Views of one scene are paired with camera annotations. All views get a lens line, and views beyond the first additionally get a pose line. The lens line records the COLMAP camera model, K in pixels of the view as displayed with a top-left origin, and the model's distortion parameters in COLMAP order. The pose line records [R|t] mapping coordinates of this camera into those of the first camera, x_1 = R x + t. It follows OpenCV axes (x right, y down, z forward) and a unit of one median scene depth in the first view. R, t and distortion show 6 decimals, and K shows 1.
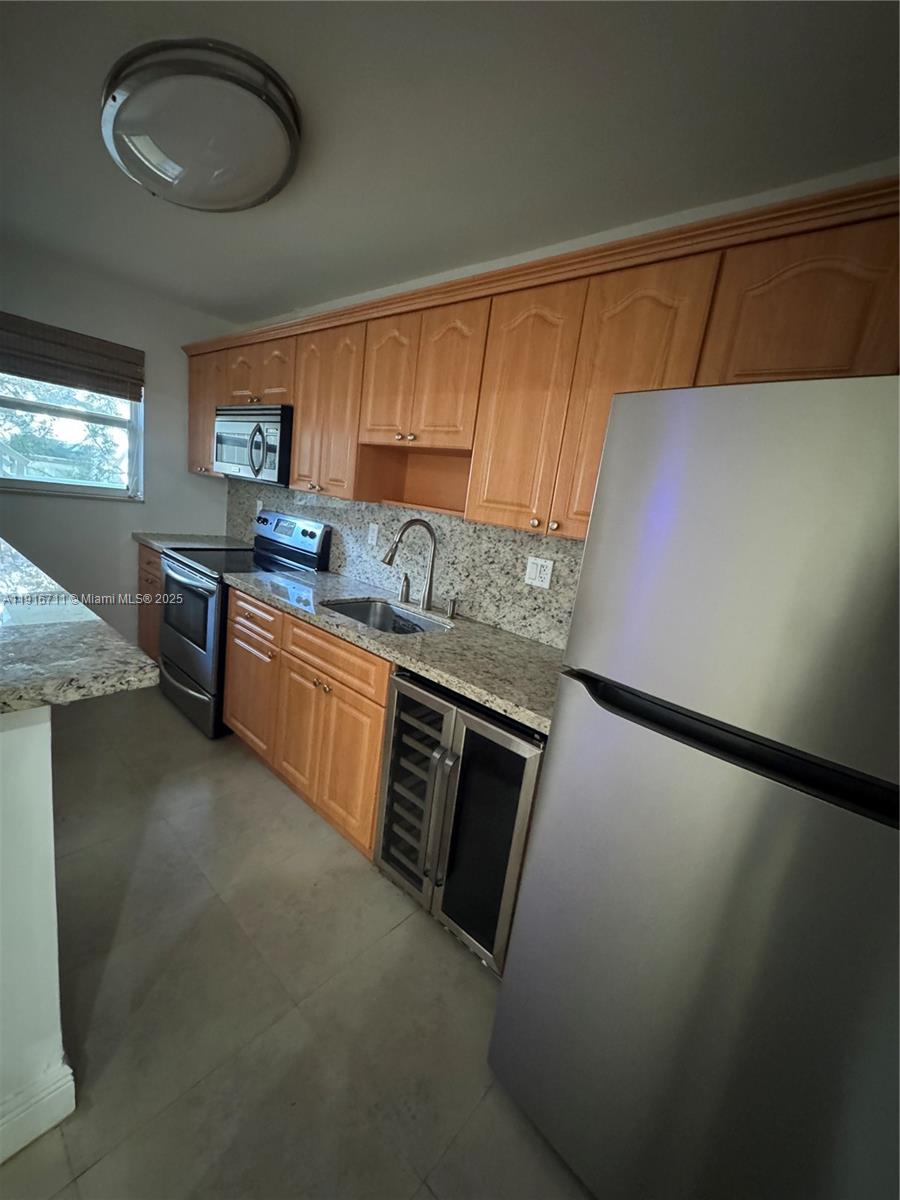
lens RADIAL K [[478.5, 0, 449.1], [0, 478.5, 600.4], [0, 0, 1]] dist [-0.002241, 0.000142]
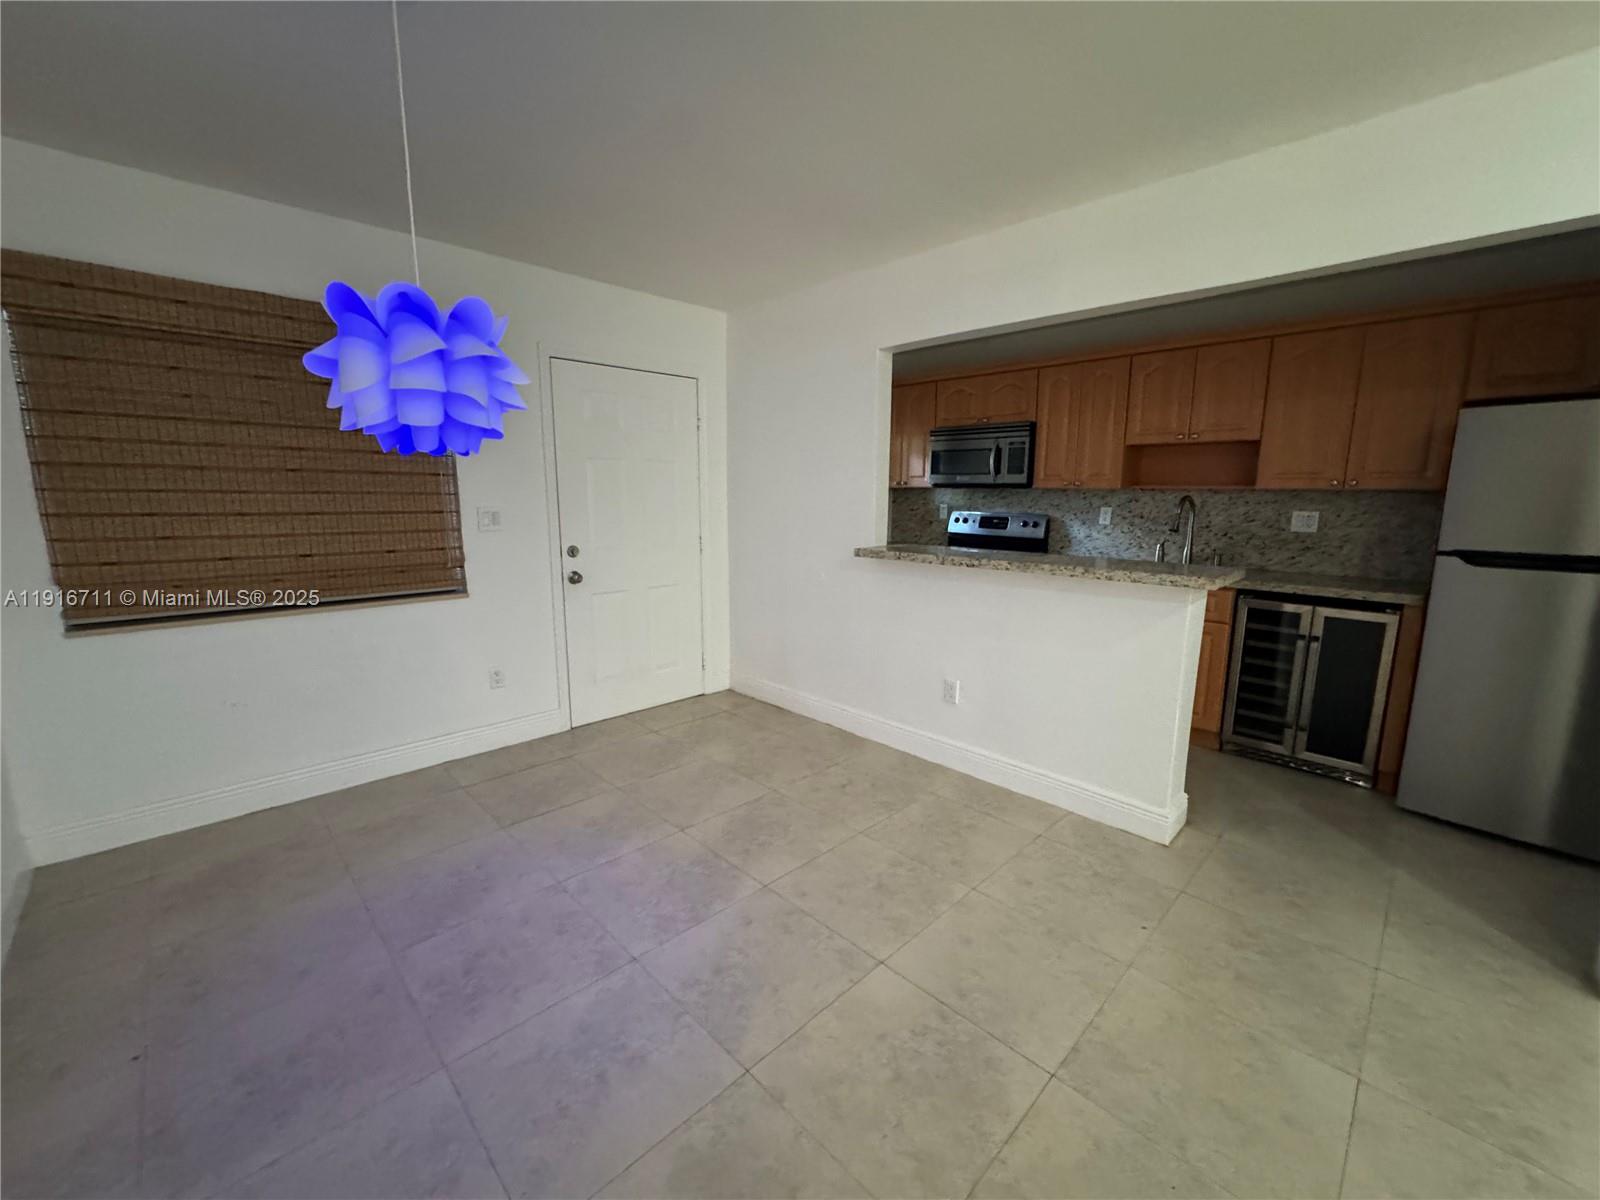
lens RADIAL K [[638.0, 0, 796.8], [0, 638.0, 602.2], [0, 0, 1]] dist [-0.002241, 0.000142]
pose [[0.989591, -0.112547, -0.089681, -1.088748], [0.108738, 0.992992, -0.046295, 0.093907], [0.094263, 0.036061, 0.994894, -0.908715]]
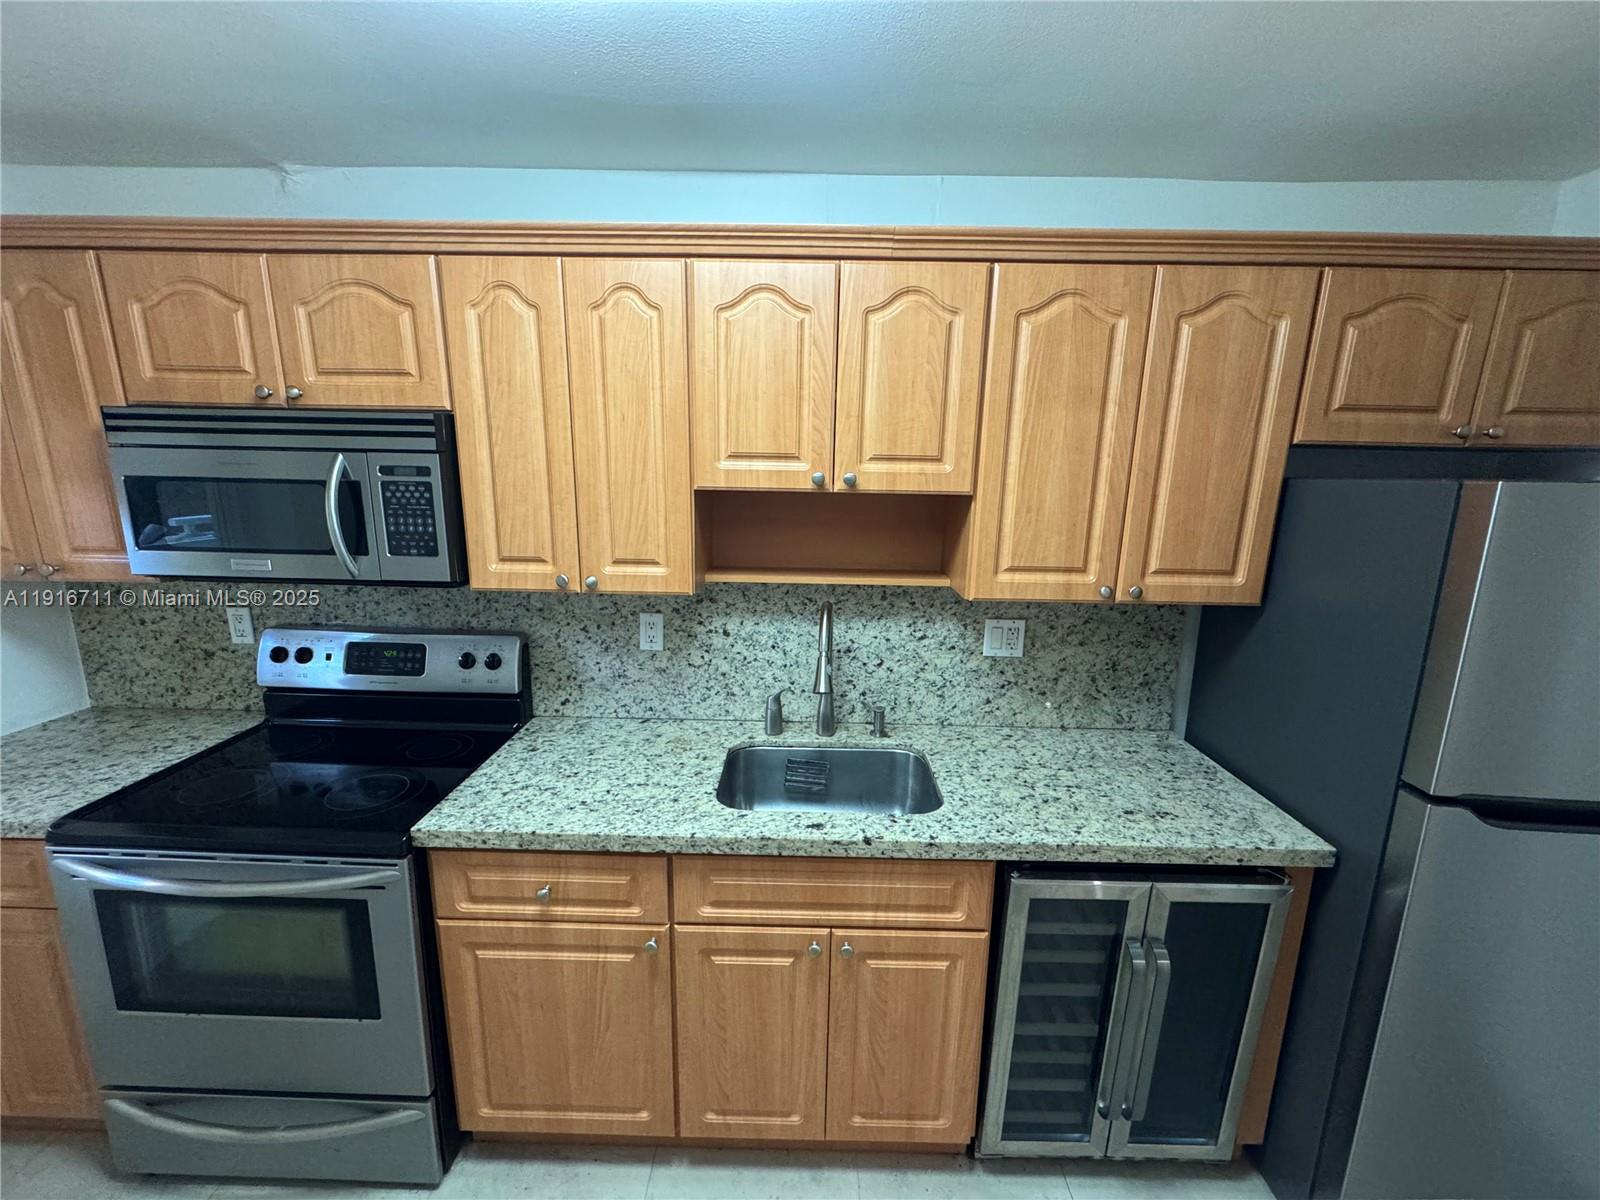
lens RADIAL K [[638.0, 0, 793.2], [0, 638.0, 596.6], [0, 0, 1]] dist [-0.002241, 0.000142]
pose [[0.751730, -0.247227, 0.611376, -0.633624], [0.219719, 0.967996, 0.121276, -0.307690], [-0.621792, 0.043164, 0.781992, 0.432297]]
